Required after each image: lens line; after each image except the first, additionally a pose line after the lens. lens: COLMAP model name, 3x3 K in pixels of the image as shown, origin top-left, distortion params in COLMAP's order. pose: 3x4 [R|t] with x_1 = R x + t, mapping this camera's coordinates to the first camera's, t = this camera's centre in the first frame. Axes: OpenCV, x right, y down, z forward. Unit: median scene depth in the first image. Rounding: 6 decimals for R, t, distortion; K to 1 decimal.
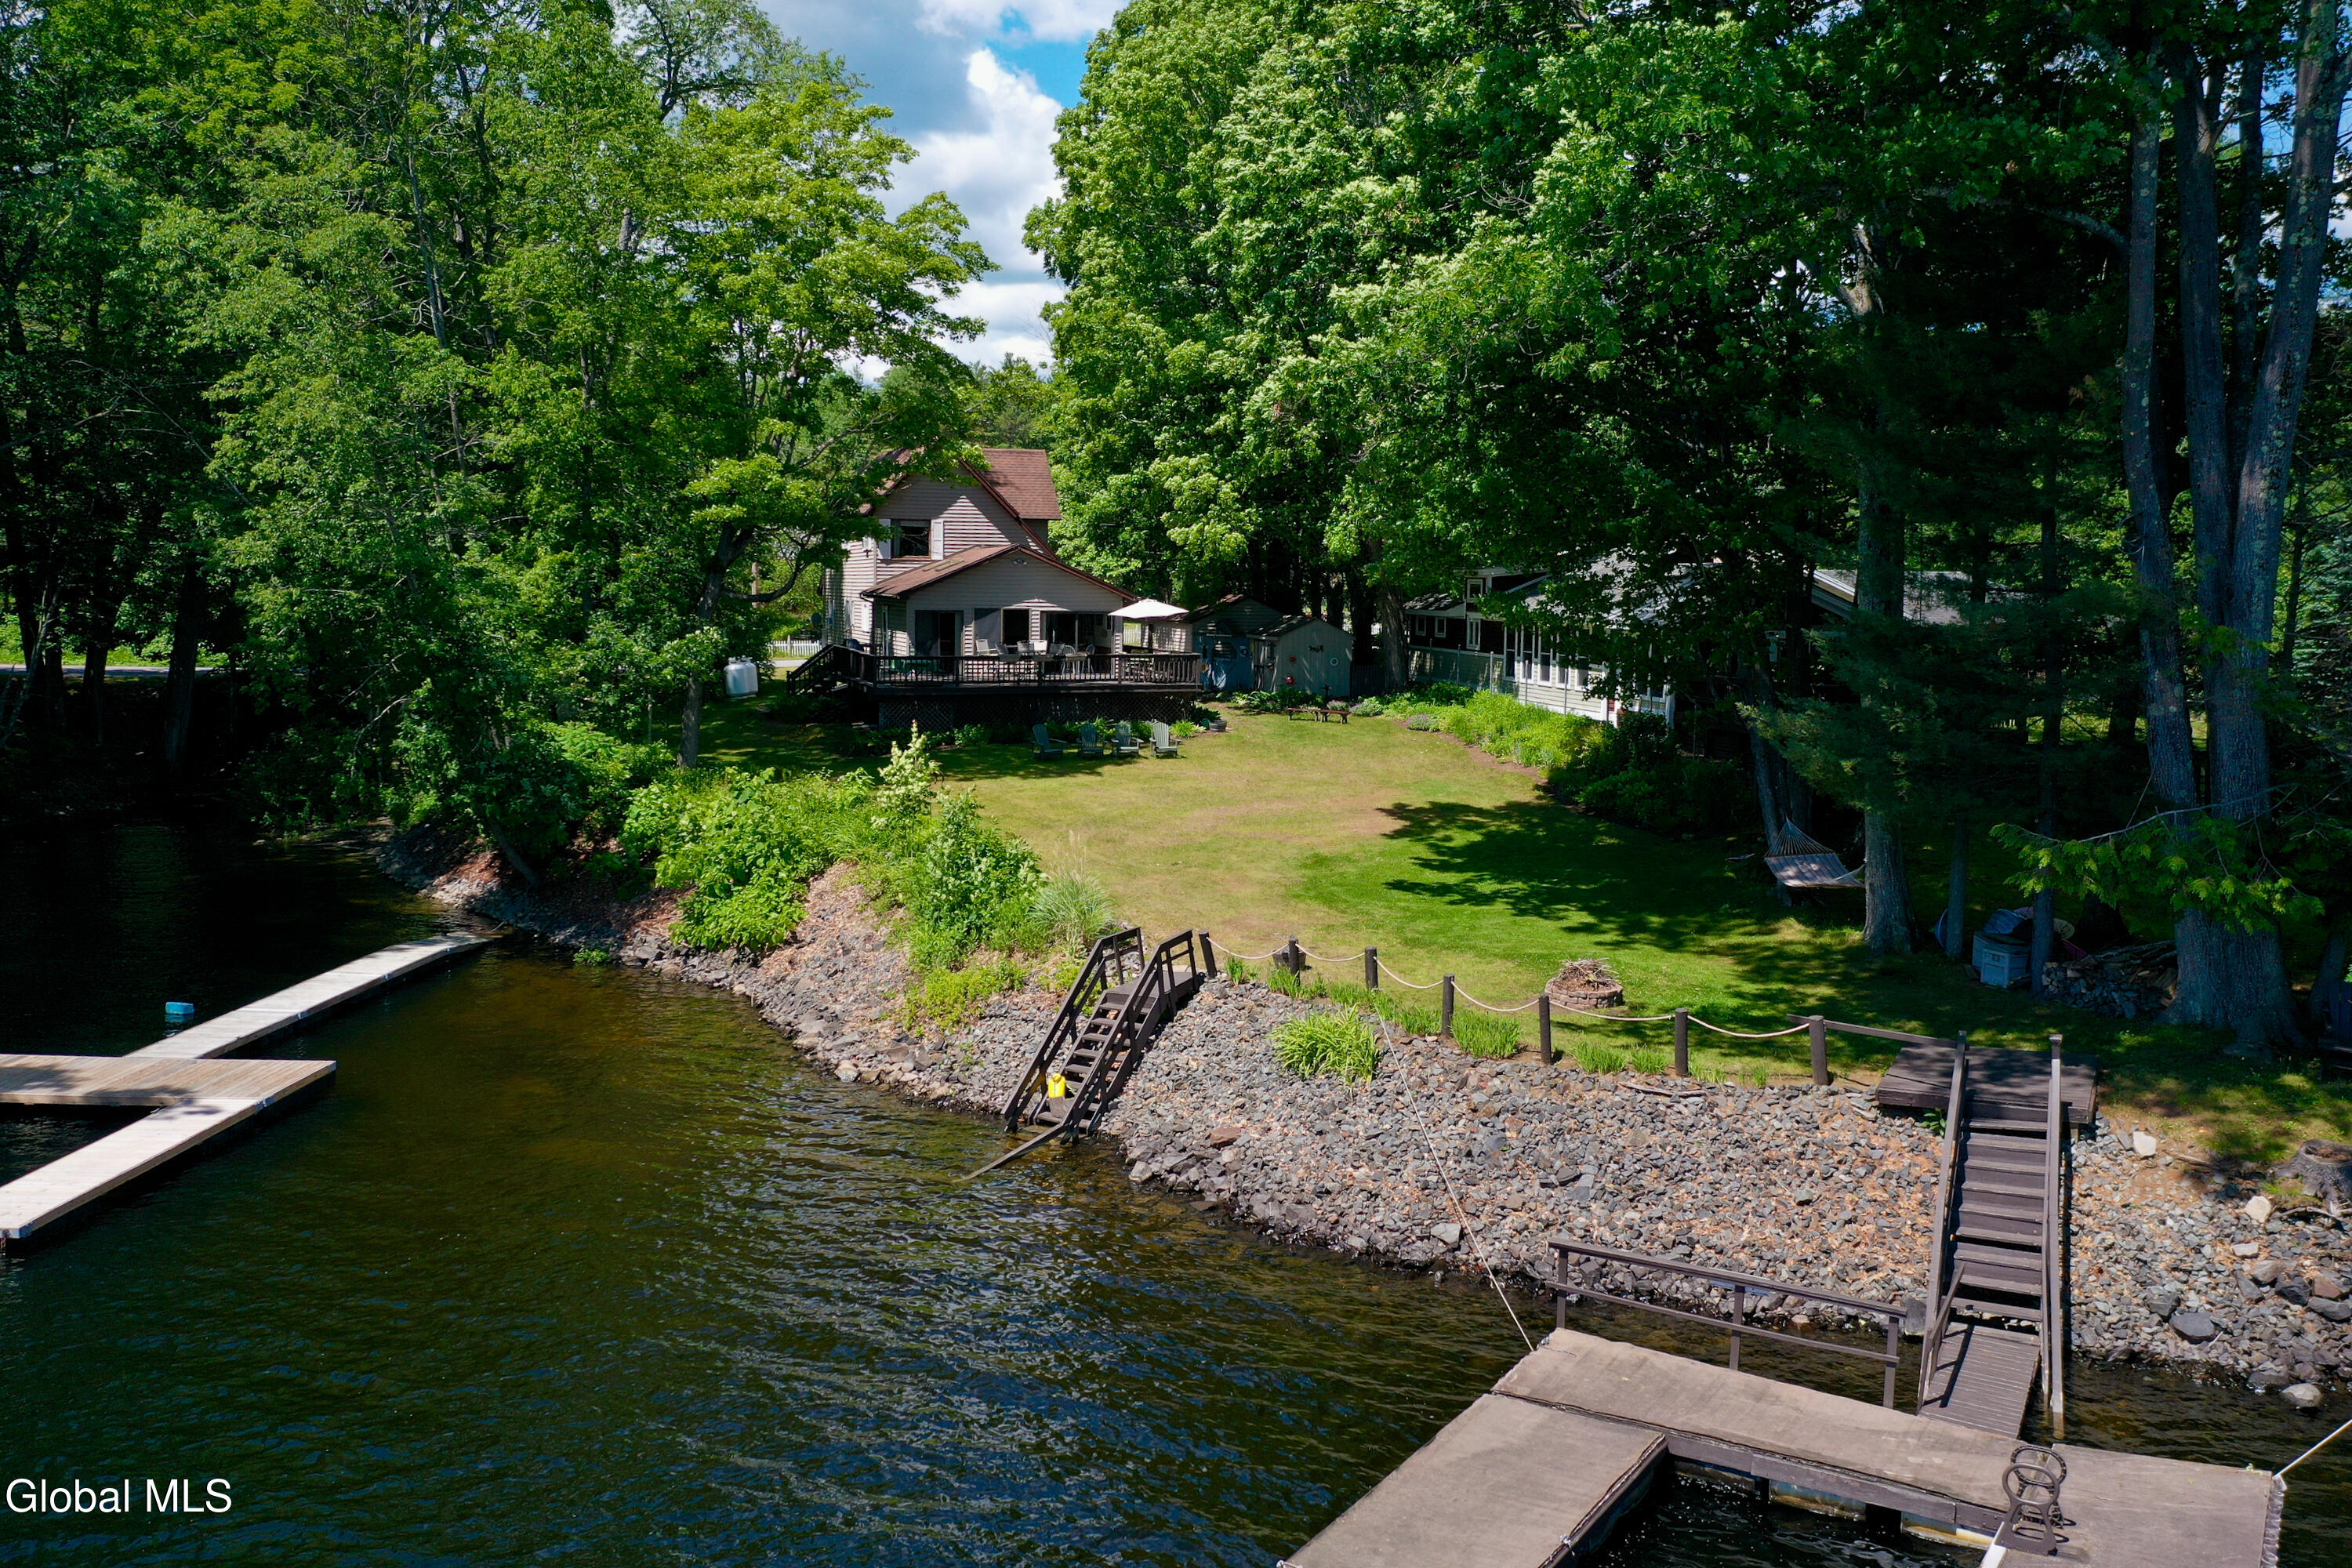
lens RADIAL K [[2077.5, 0, 1109.3], [0, 2077.5, 786.2], [0, 0, 1]] dist [0.014264, 0.010328]
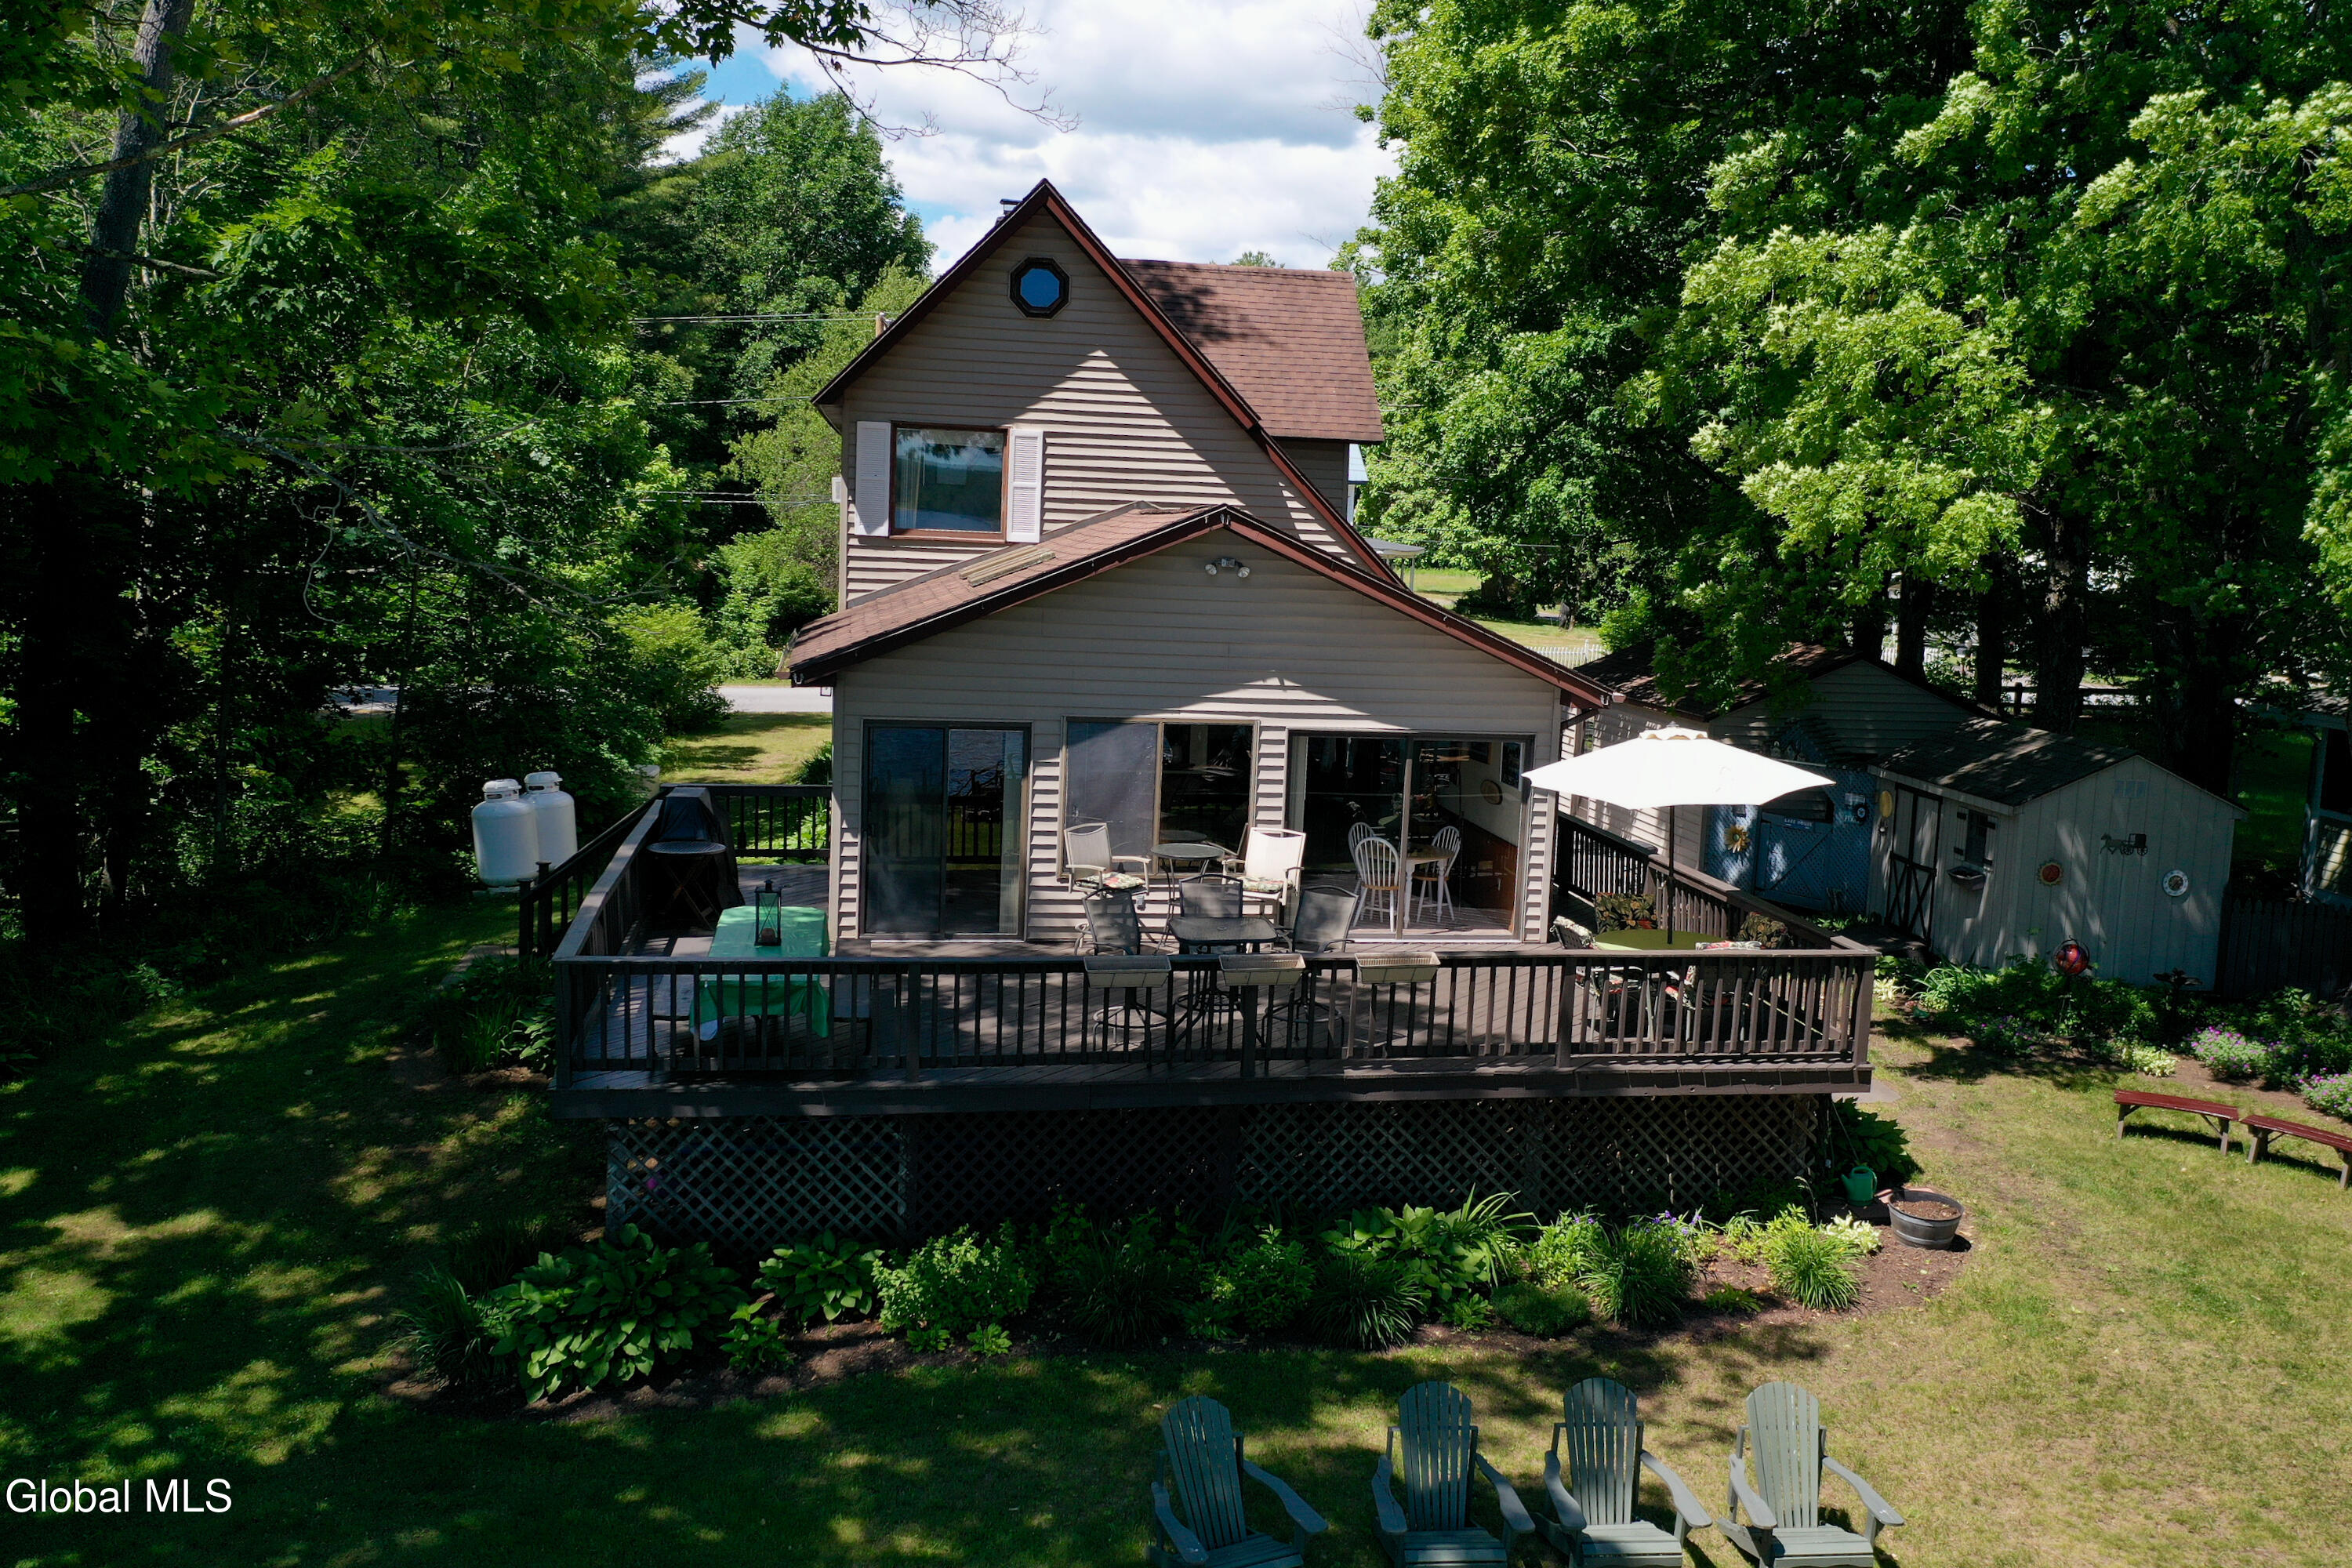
lens RADIAL K [[2077.5, 0, 1109.3], [0, 2077.5, 786.2], [0, 0, 1]] dist [0.014264, 0.010328]
pose [[0.986880, 0.053355, -0.152382, -0.011872], [-0.048594, 0.998212, 0.034808, -0.082523], [0.153966, -0.026946, 0.987709, 0.667214]]
